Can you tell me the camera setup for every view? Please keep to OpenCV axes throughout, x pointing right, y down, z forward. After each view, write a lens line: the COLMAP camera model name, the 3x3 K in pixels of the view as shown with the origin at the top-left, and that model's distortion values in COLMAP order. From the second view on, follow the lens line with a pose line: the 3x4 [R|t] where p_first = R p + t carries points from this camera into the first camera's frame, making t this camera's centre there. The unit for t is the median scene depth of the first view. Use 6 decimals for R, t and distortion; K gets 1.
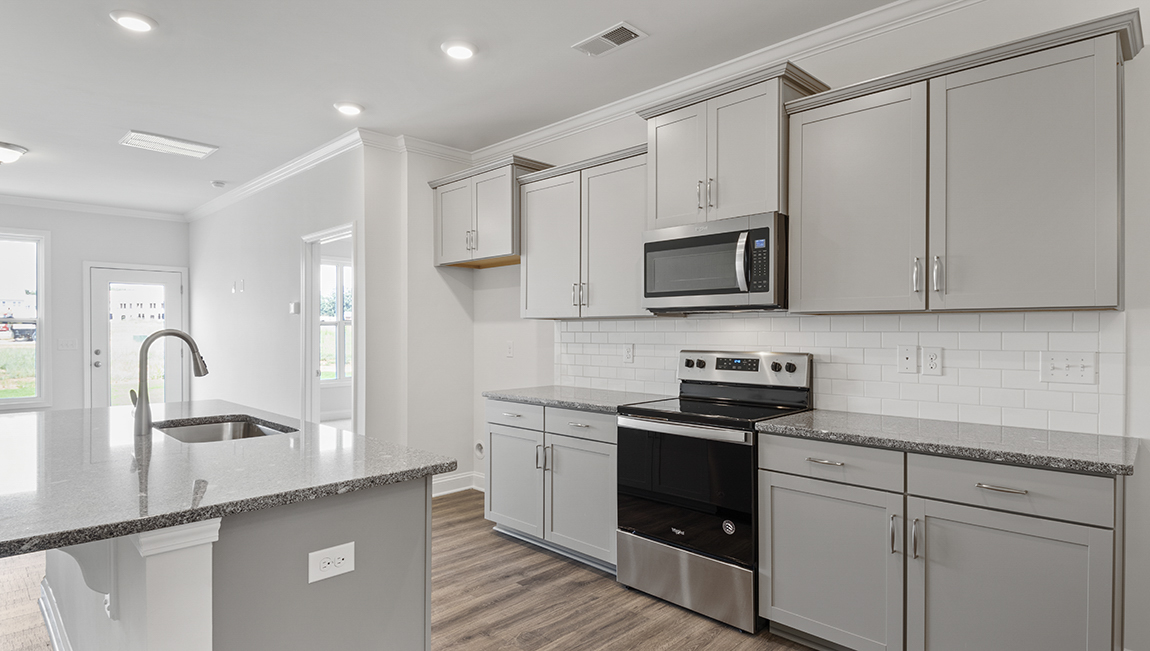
lens RADIAL K [[610.7, 0, 575.0], [0, 610.7, 325.5], [0, 0, 1]] dist [-0.001640, -0.002106]
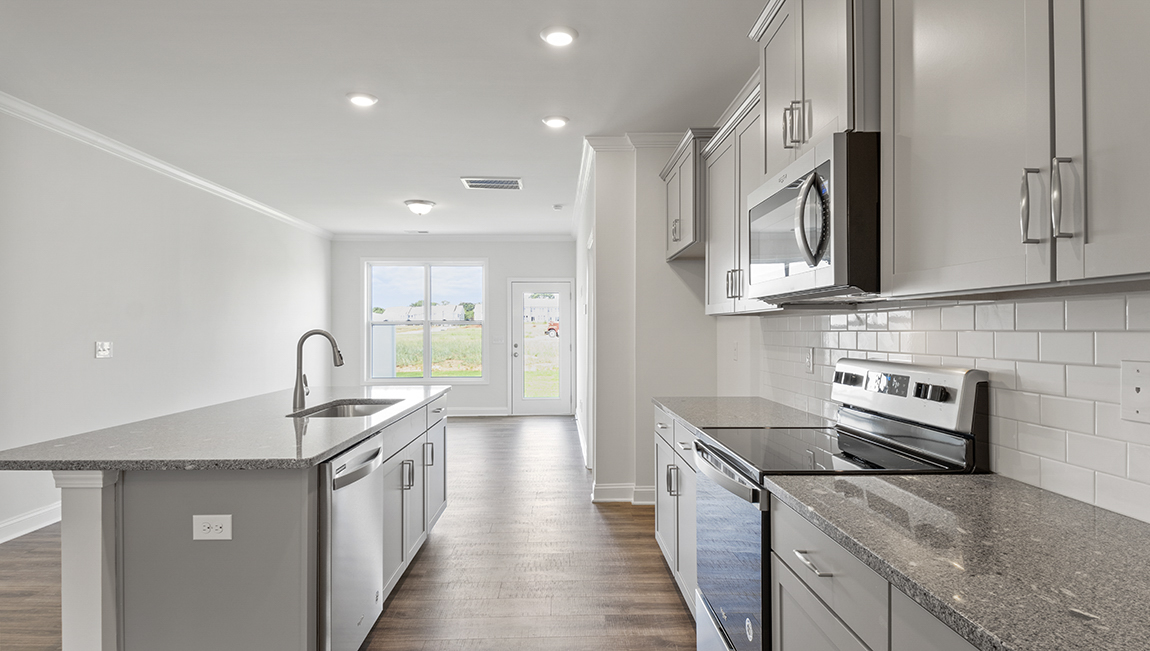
lens RADIAL K [[599.4, 0, 572.1], [0, 599.4, 315.2], [0, 0, 1]] dist [-0.005424, -0.002038]
pose [[0.718825, -0.018097, -0.694955, 0.444975], [0.008558, 0.999816, -0.017184, 0.001524], [0.695138, 0.006405, 0.718847, 0.318067]]
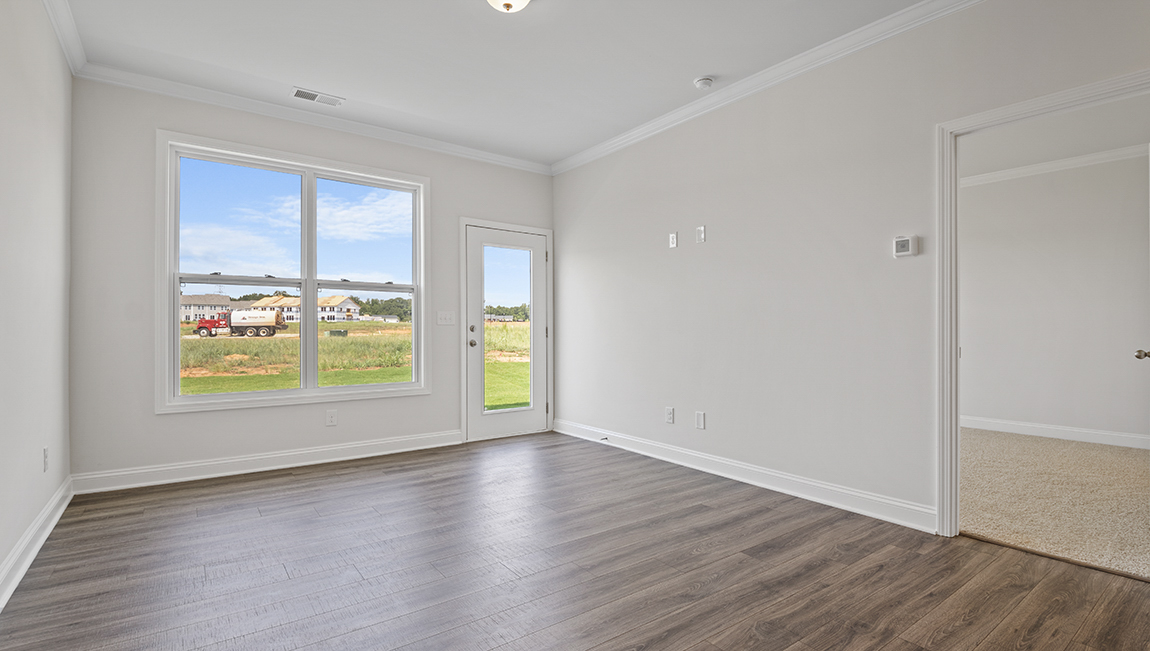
lens RADIAL K [[532.5, 0, 575.0], [0, 532.5, 325.5], [0, 0, 1]] dist [-0.015108, -0.000215]
pose [[0.989721, 0.004459, -0.142939, -1.159918], [-0.005323, 0.999970, -0.005666, 0.090812], [0.142909, 0.006368, 0.989715, 0.666985]]
